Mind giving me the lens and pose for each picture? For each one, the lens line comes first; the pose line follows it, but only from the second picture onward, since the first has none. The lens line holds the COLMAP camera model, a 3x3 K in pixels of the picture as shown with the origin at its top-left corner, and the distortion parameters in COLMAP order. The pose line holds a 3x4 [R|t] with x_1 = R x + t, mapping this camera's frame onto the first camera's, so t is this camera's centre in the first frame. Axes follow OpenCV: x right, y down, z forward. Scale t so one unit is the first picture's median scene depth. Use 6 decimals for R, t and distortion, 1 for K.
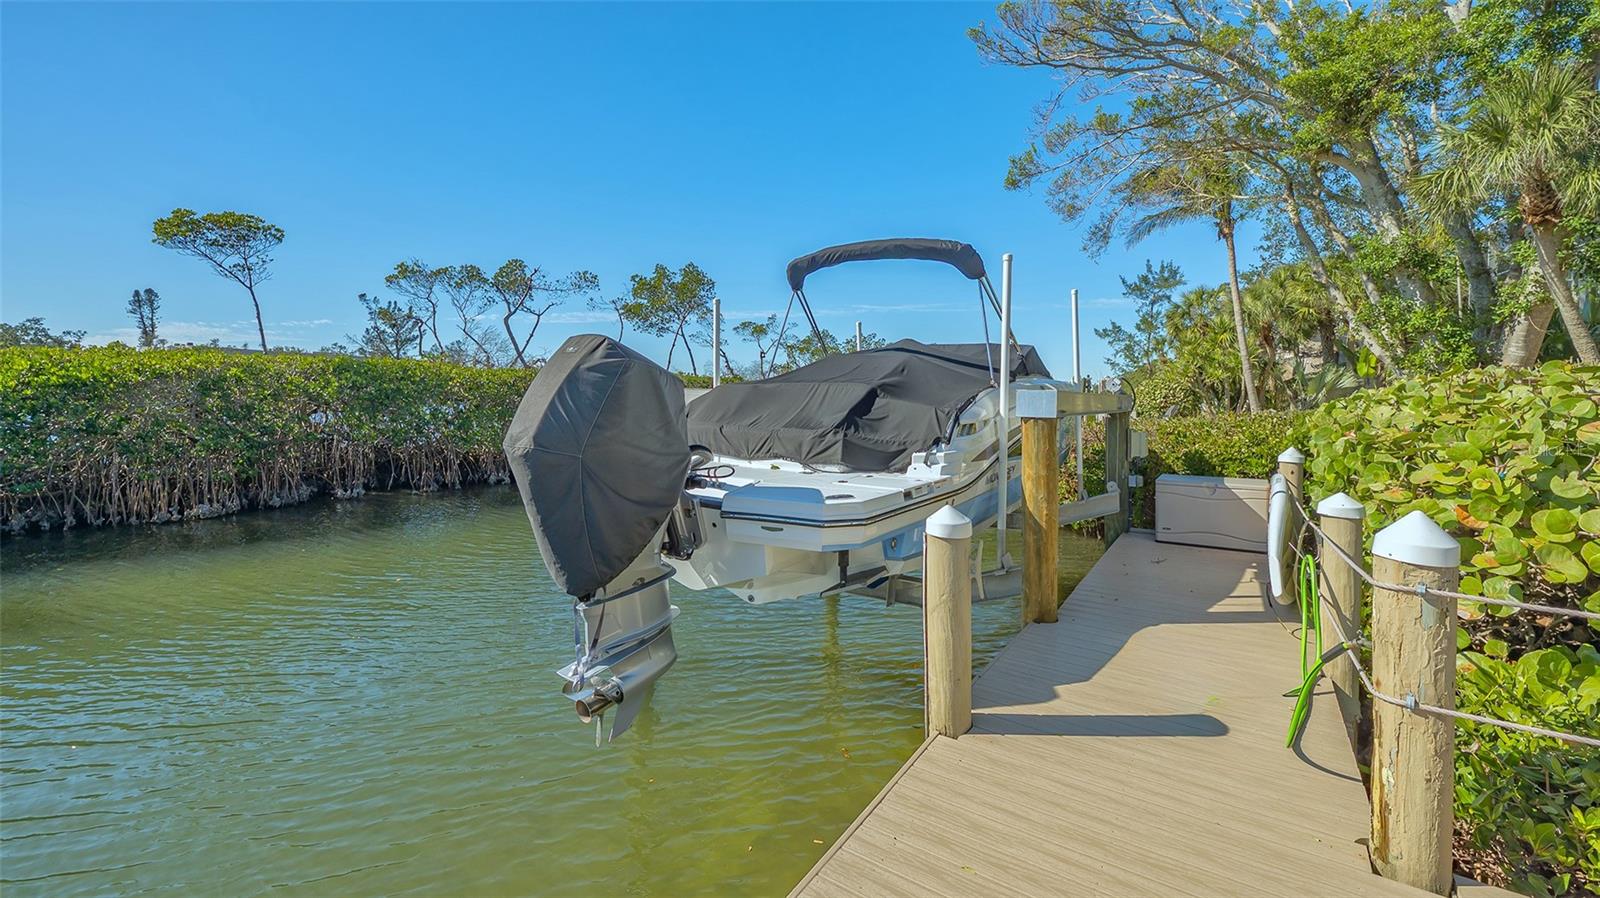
lens RADIAL K [[657.1, 0, 816.0], [0, 657.1, 405.1], [0, 0, 1]] dist [-0.002863, -0.000093]
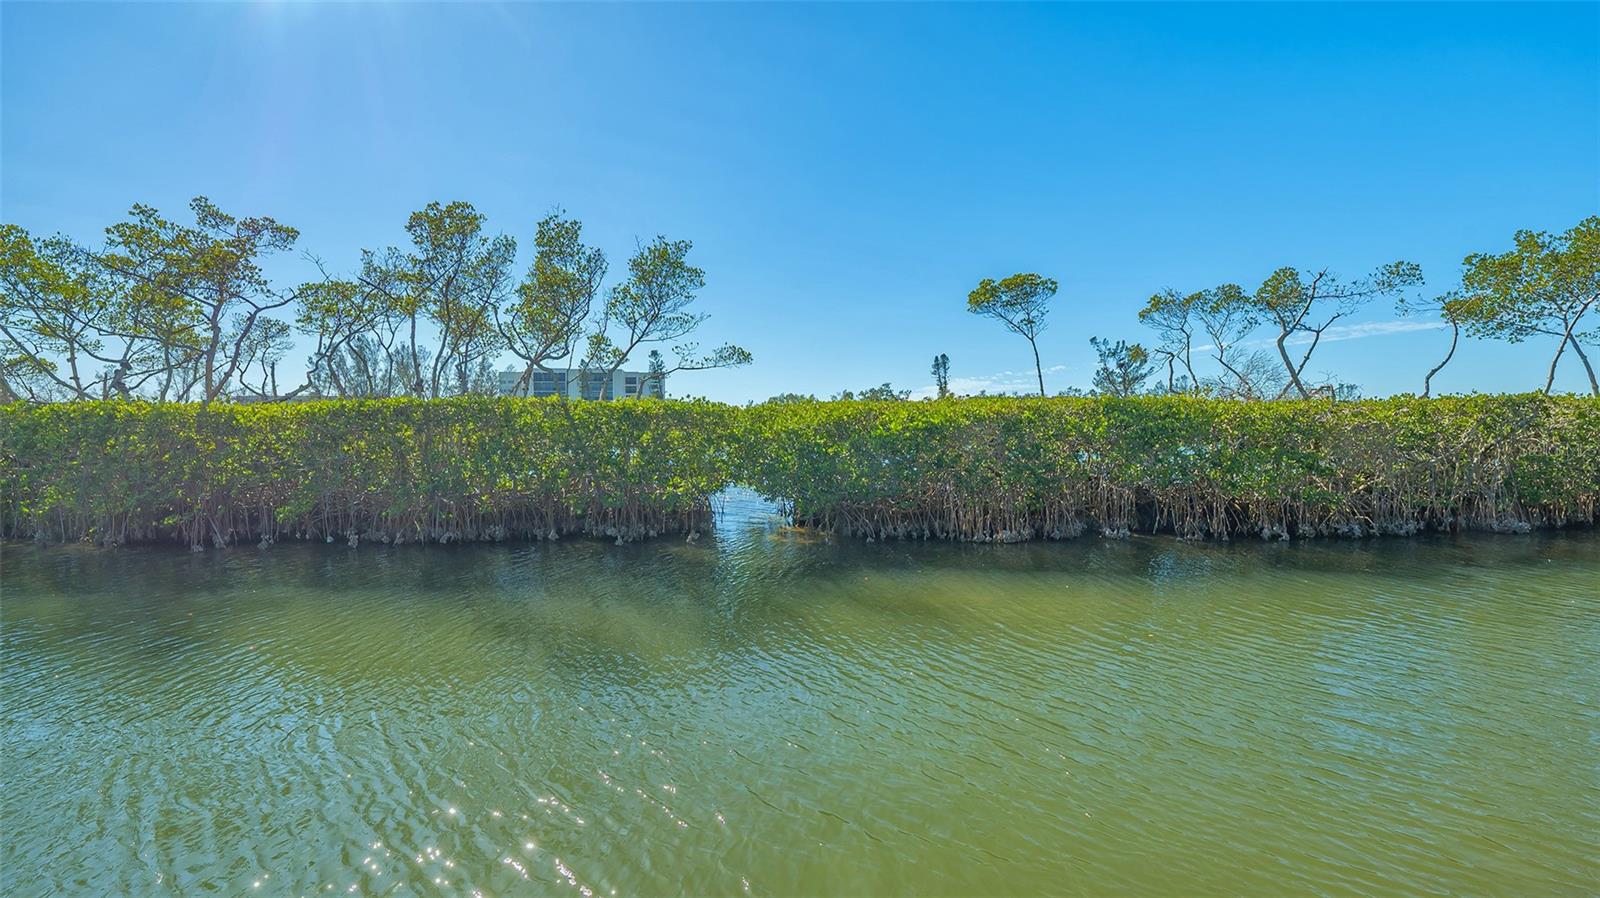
lens RADIAL K [[715.5, 0, 800.2], [0, 715.5, 445.1], [0, 0, 1]] dist [0.001101, -0.001919]
pose [[0.550310, 0.000867, -0.834960, -0.057320], [-0.001660, 0.999999, -0.000055, 0.001459], [0.834959, 0.001416, 0.550310, 0.003268]]
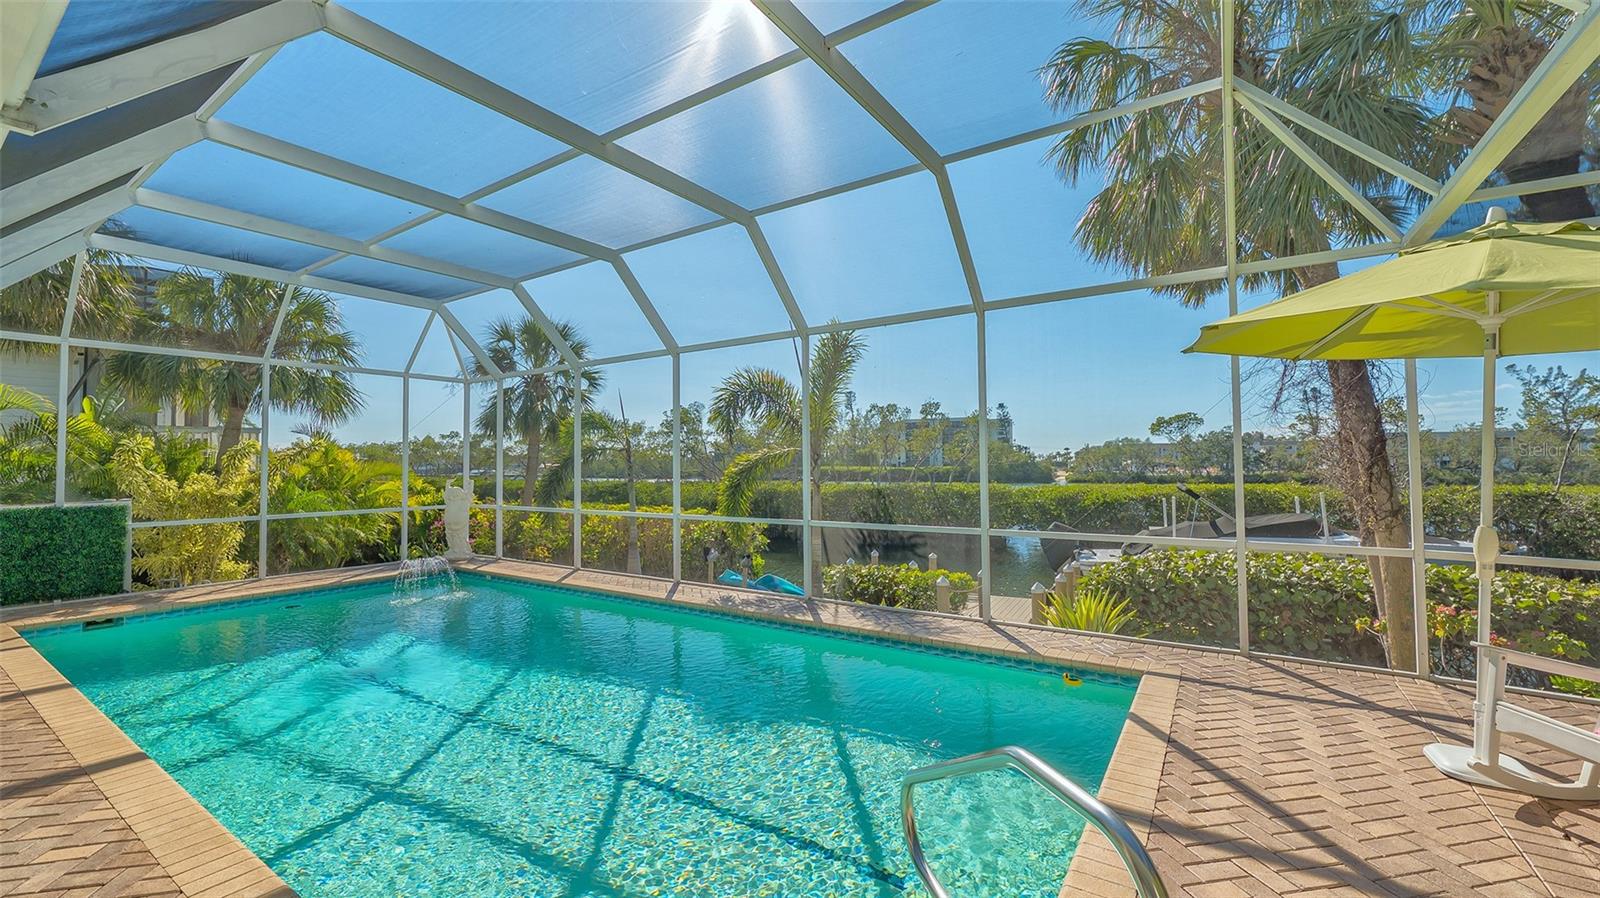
lens RADIAL K [[657.1, 0, 798.2], [0, 657.1, 445.5], [0, 0, 1]] dist [-0.002863, -0.000093]
pose [[0.068388, -0.040241, -0.996847, 0.896133], [-0.007314, 0.999139, -0.040835, -0.090917], [0.997632, 0.010084, 0.068035, -0.268447]]
